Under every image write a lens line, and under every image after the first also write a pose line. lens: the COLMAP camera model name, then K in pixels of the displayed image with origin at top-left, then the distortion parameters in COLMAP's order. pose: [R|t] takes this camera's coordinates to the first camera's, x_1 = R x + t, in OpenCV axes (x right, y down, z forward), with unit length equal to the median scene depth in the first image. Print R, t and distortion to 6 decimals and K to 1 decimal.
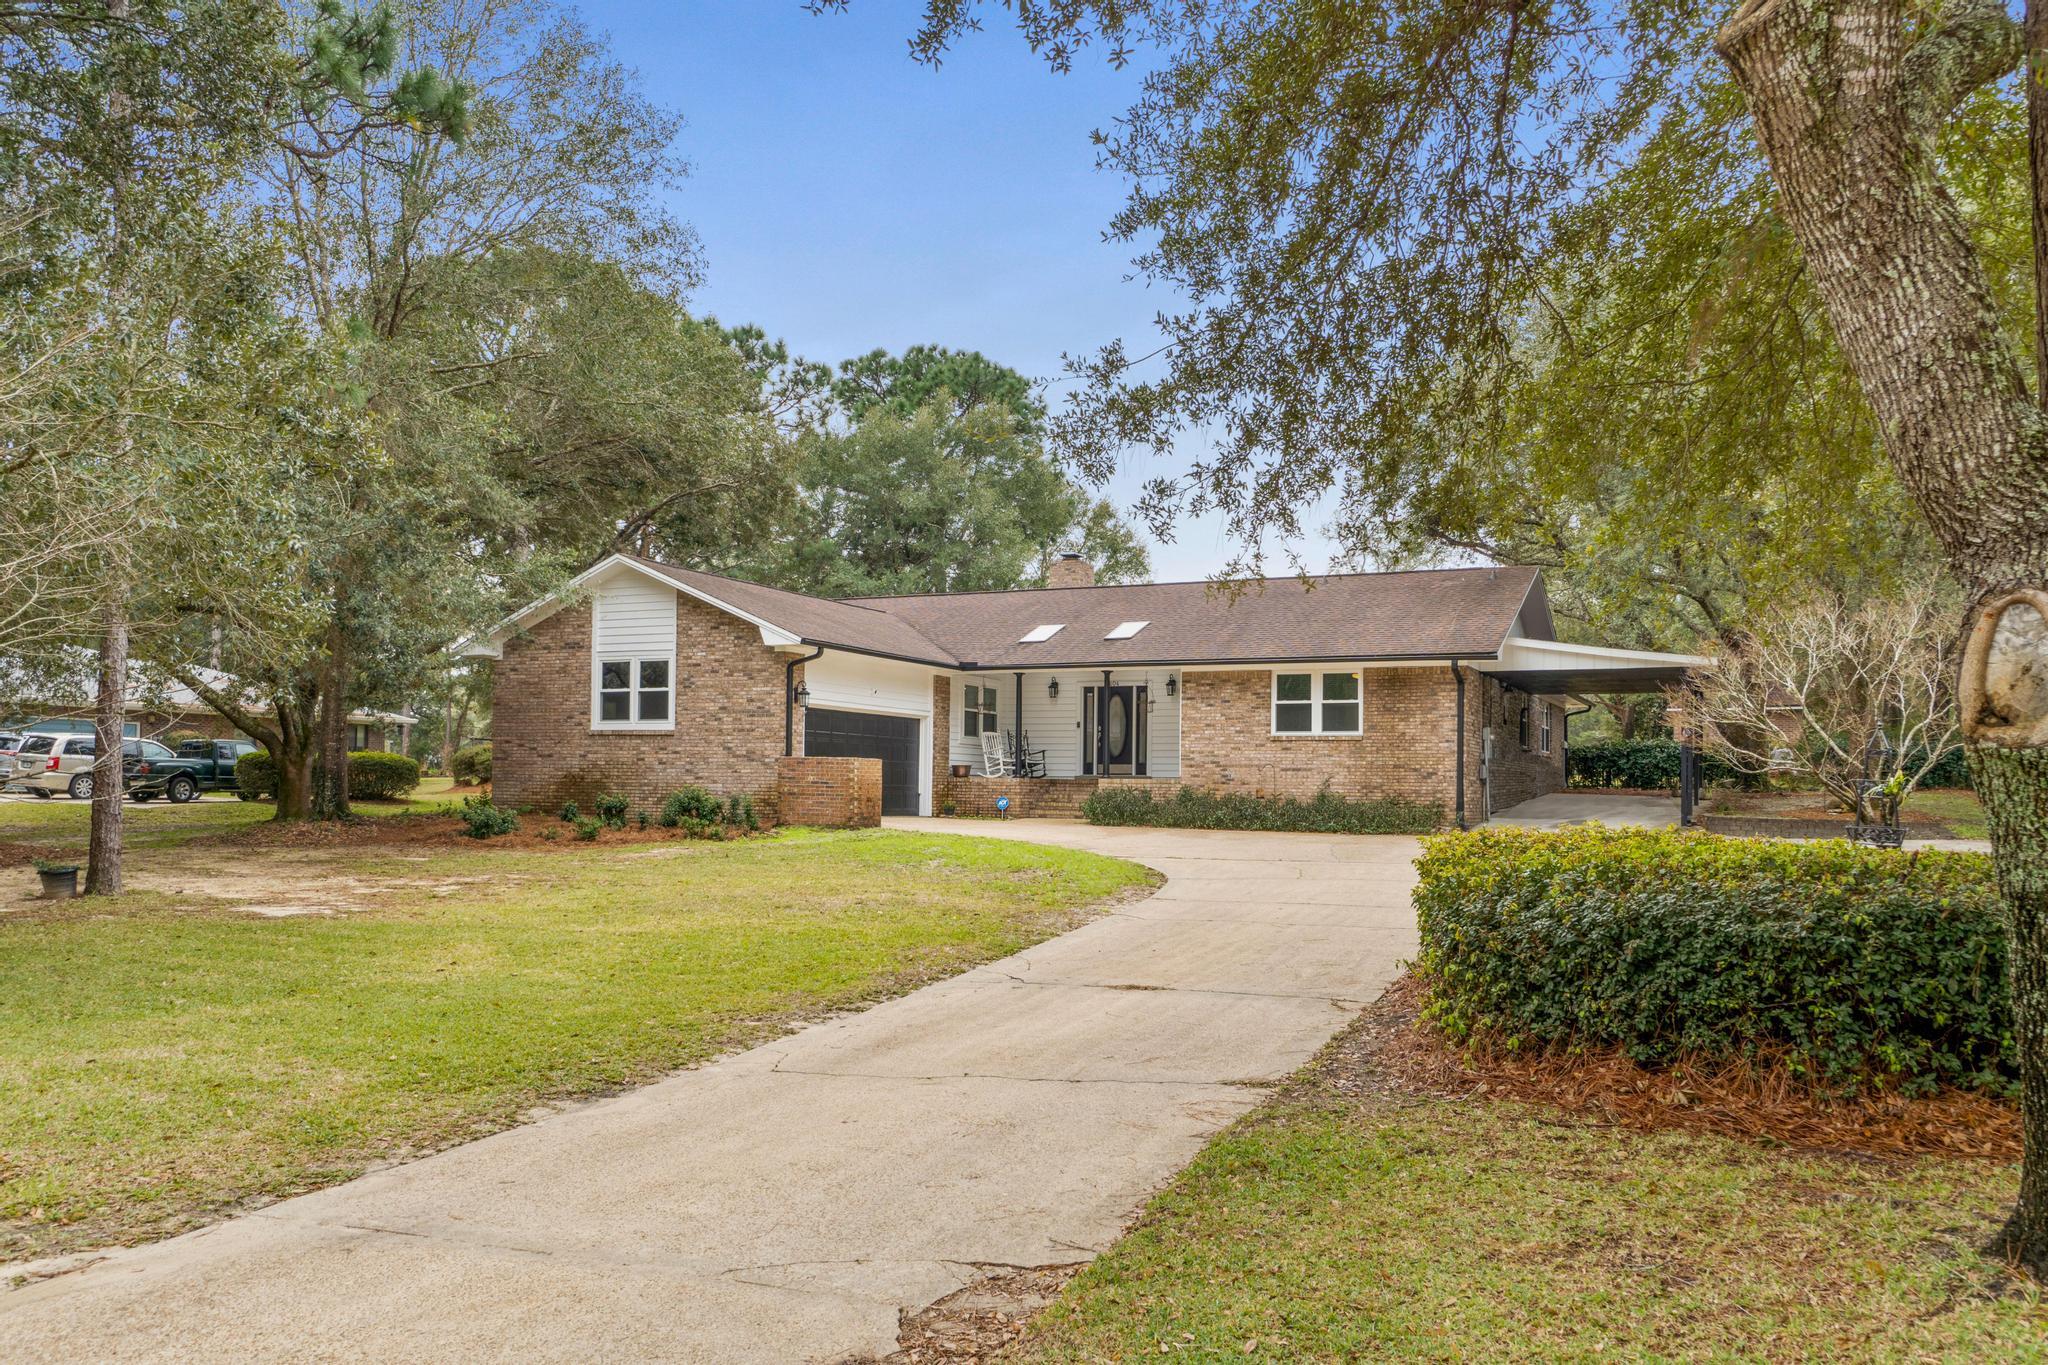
lens RADIAL K [[1595.5, 0, 1024.0], [0, 1595.5, 682.5], [0, 0, 1]] dist [0.004365, 0.000999]
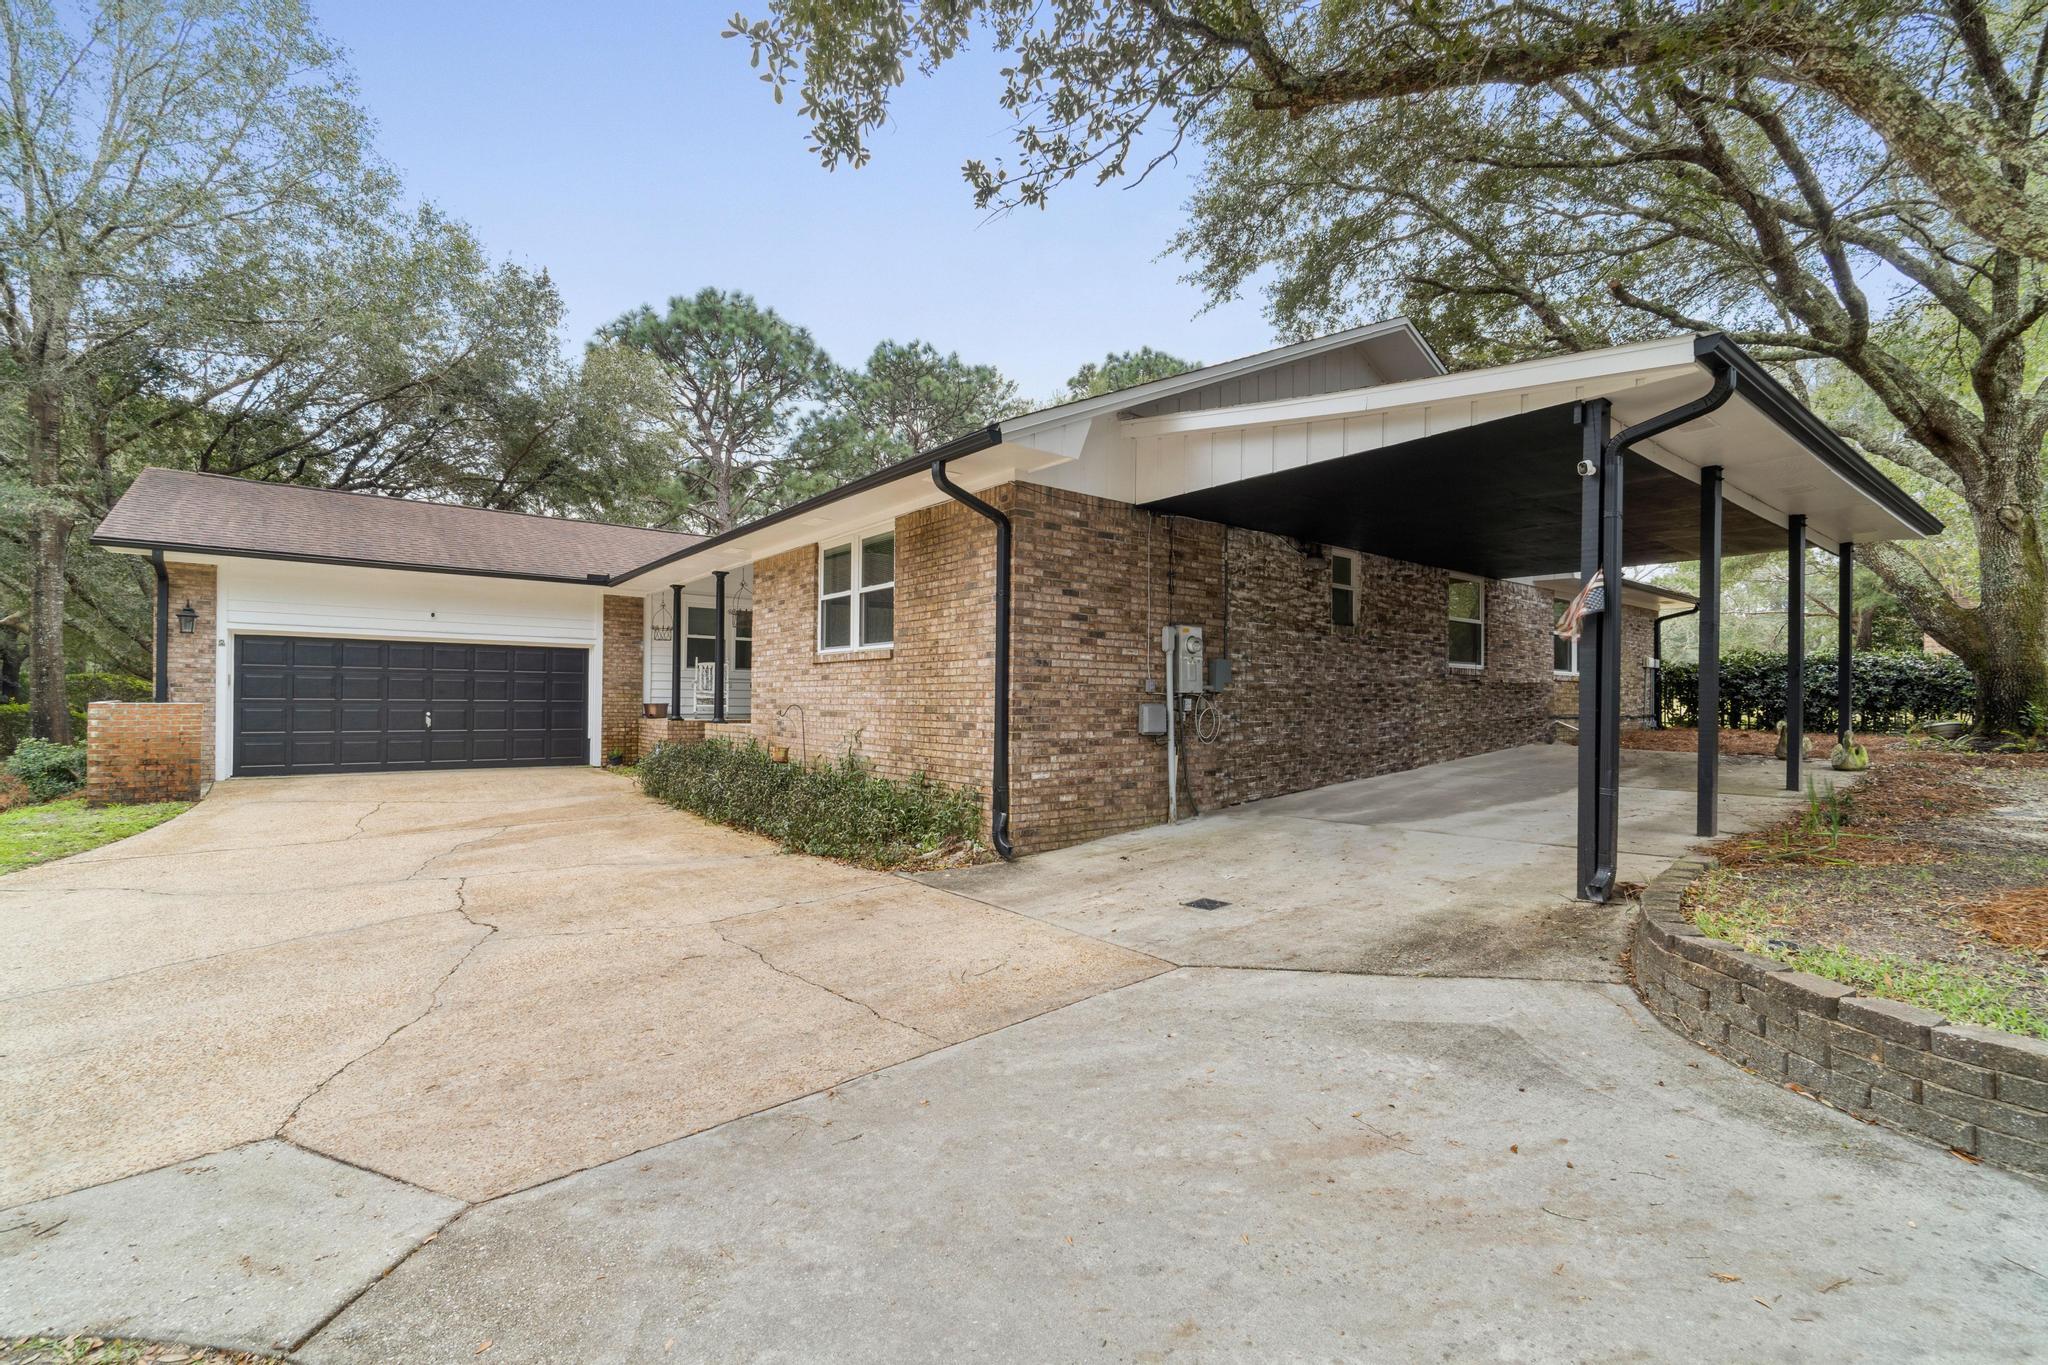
lens RADIAL K [[897.5, 0, 1024.0], [0, 897.5, 682.5], [0, 0, 1]] dist [0.001348, 0.000331]
pose [[0.900200, -0.014353, -0.435240, 0.367581], [0.031743, 0.998961, 0.032711, 0.035057], [0.434318, -0.043262, 0.899720, 0.740454]]
